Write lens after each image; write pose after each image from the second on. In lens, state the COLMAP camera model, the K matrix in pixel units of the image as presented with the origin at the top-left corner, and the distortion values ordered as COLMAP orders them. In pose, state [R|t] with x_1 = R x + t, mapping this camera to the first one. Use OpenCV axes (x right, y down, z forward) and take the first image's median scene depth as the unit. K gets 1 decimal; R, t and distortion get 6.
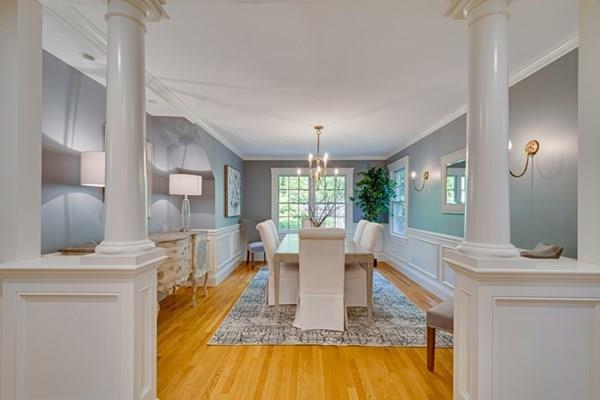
lens RADIAL K [[264.5, 0, 298.3], [0, 264.5, 208.7], [0, 0, 1]] dist [0.003474, -0.000571]
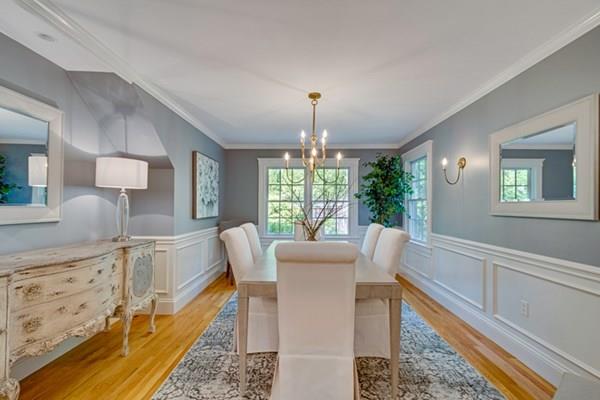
lens RADIAL K [[264.5, 0, 298.3], [0, 264.5, 208.7], [0, 0, 1]] dist [0.003474, -0.000571]
pose [[0.999998, 0.001655, 0.000731, 0.032630], [-0.001658, 0.999991, 0.003931, -0.001893], [-0.000724, -0.003932, 0.999992, 0.279328]]
